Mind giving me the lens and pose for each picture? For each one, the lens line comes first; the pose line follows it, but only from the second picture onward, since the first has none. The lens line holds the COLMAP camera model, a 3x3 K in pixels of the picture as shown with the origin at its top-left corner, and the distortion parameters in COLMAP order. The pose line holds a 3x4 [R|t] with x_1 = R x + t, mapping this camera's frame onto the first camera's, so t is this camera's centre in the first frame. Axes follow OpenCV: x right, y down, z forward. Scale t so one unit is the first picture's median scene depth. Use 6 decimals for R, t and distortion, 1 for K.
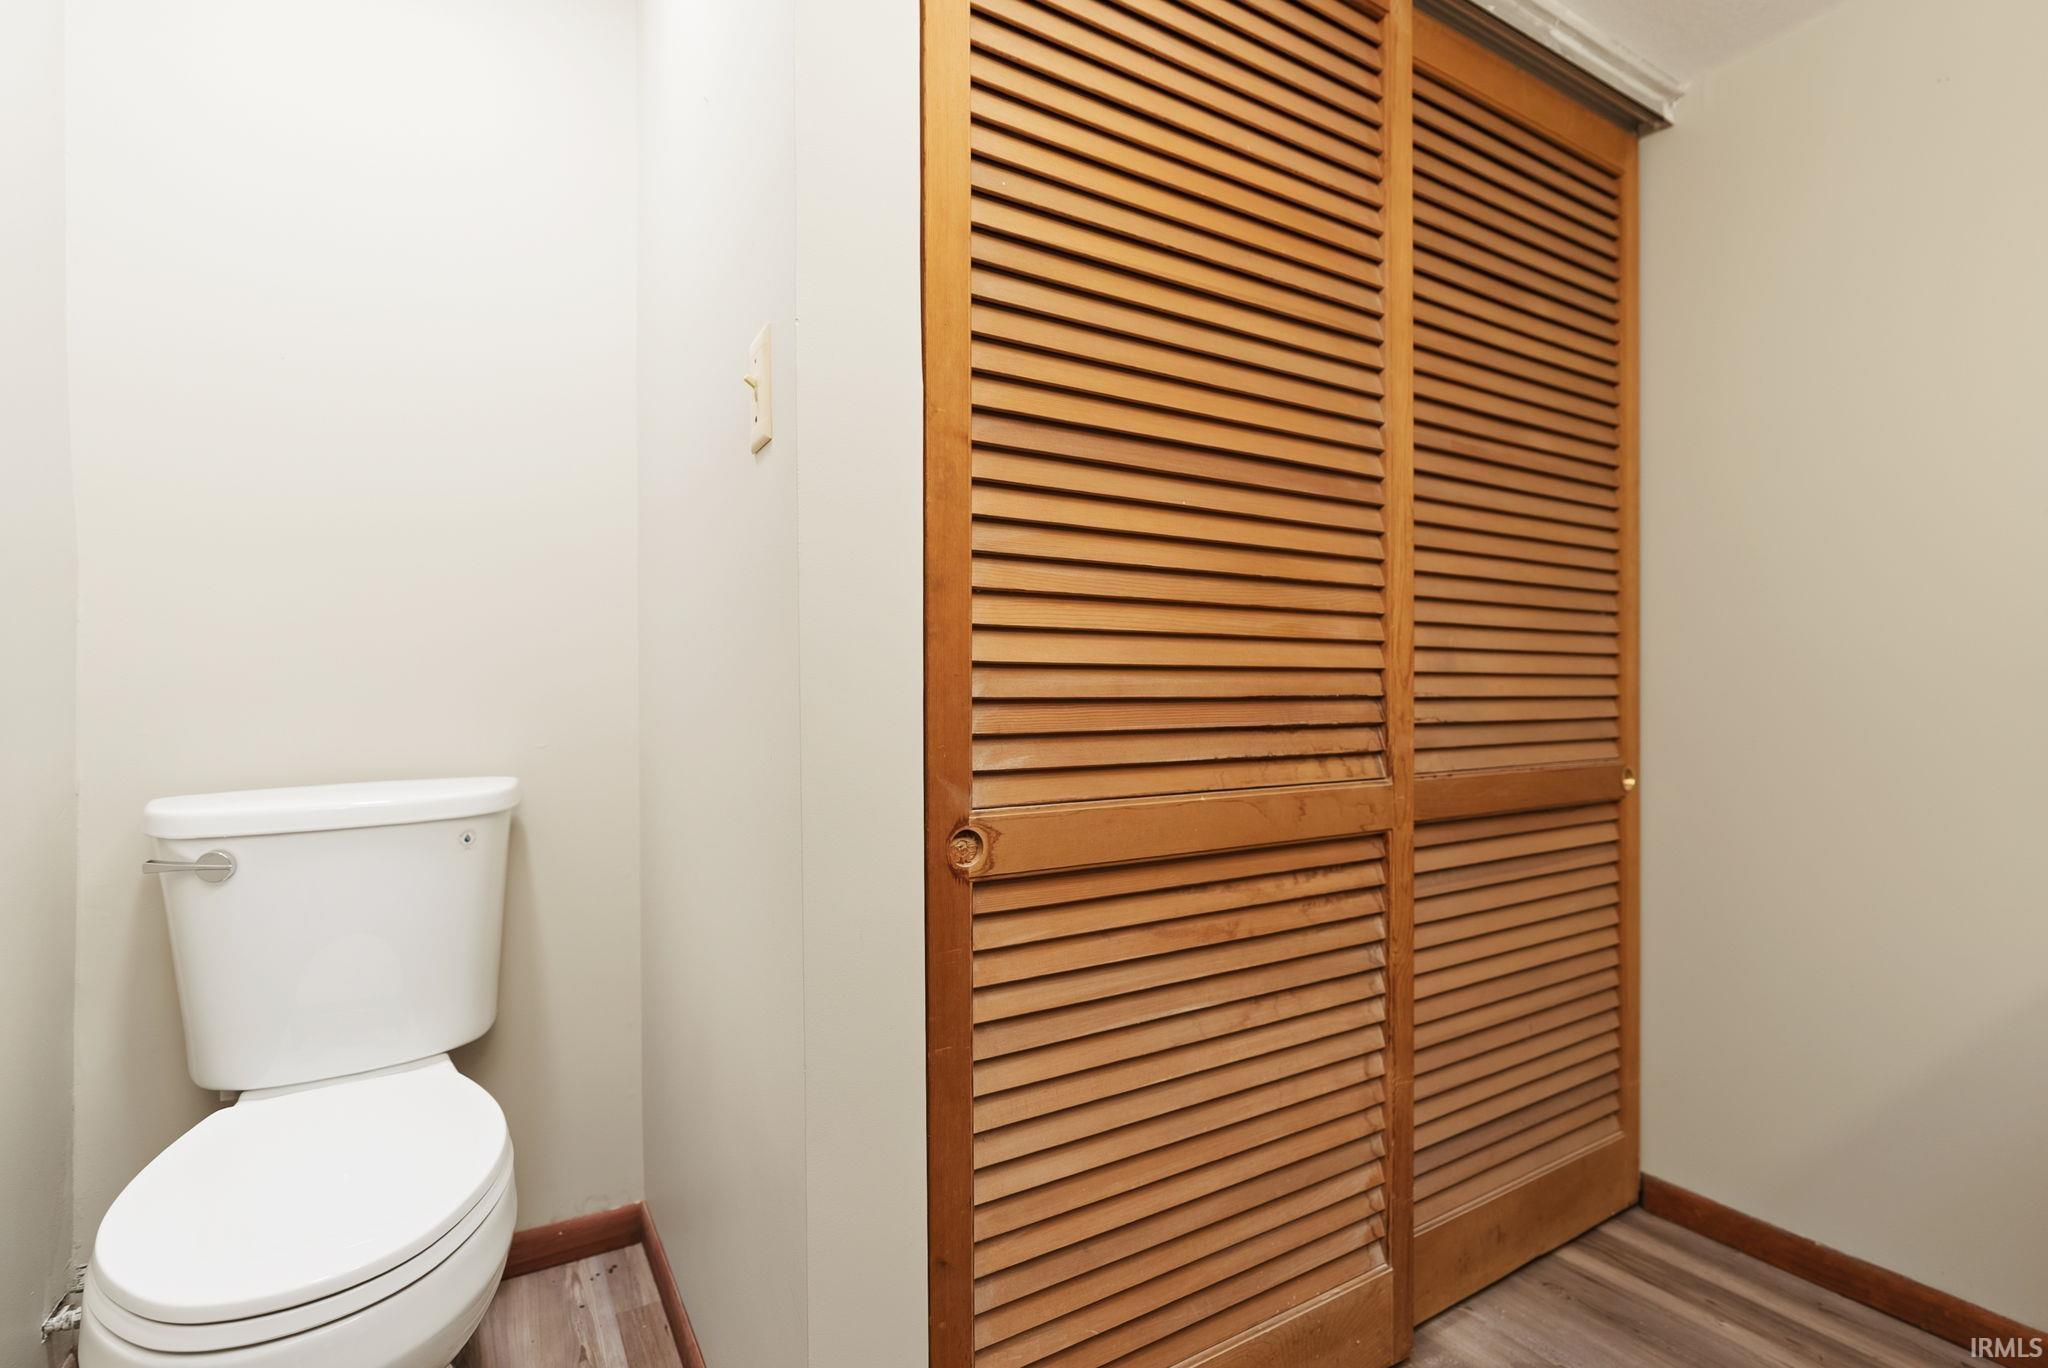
lens RADIAL K [[932.2, 0, 1019.8], [0, 932.2, 689.5], [0, 0, 1]] dist [-0.003948, -0.000123]
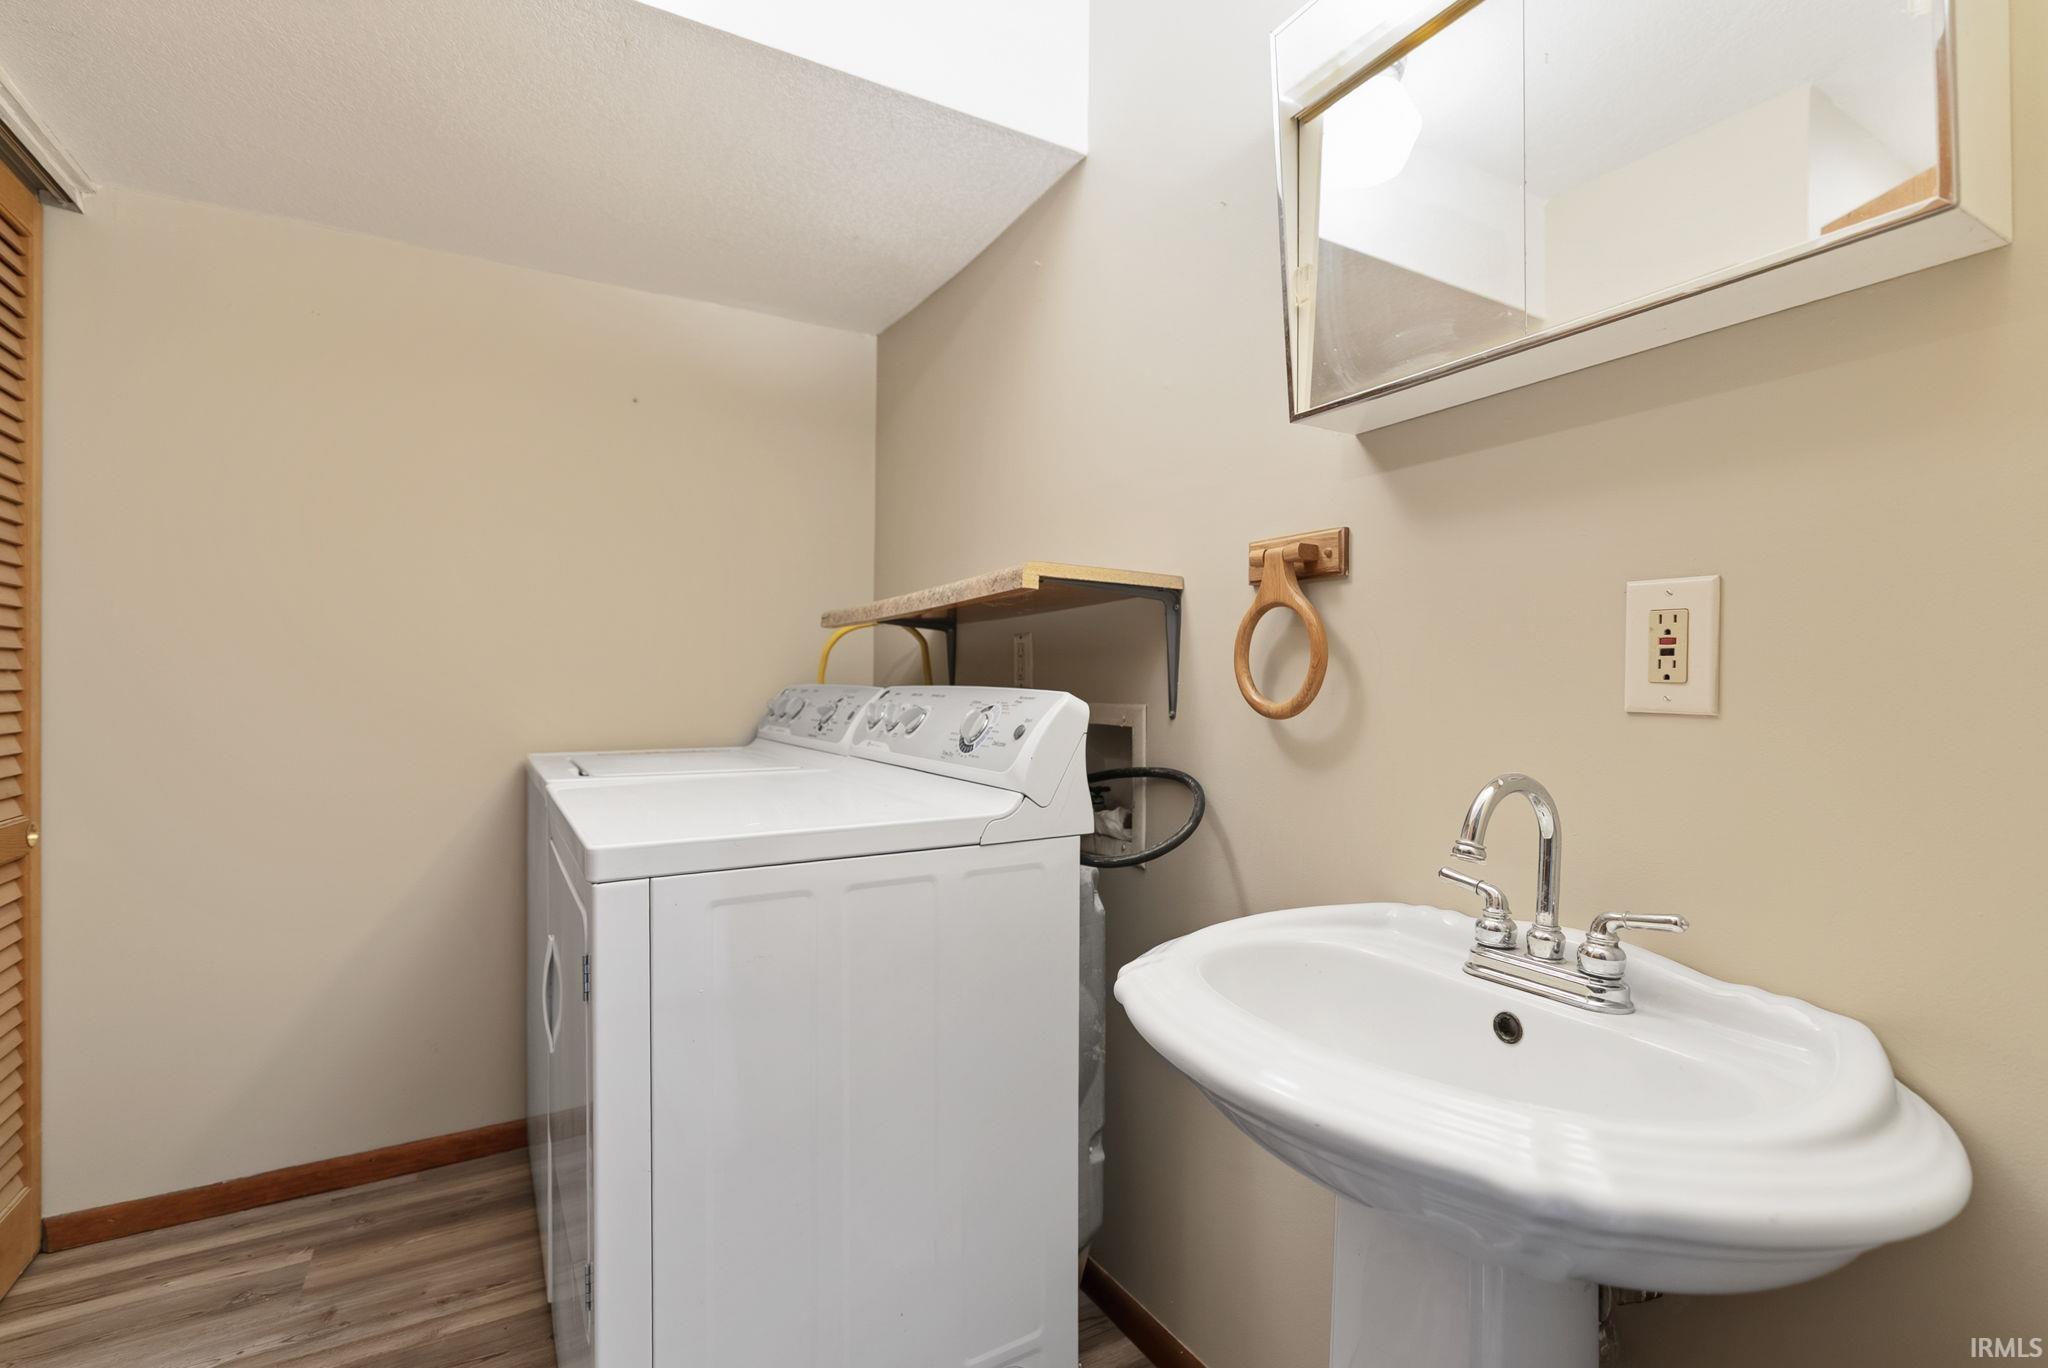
lens RADIAL K [[932.2, 0, 1019.8], [0, 932.2, 689.5], [0, 0, 1]] dist [-0.003948, -0.000123]
pose [[0.023317, -0.003615, 0.999722, -0.331260], [0.000412, 0.999993, 0.003607, -0.065770], [-0.999728, 0.000328, 0.023318, -0.095136]]
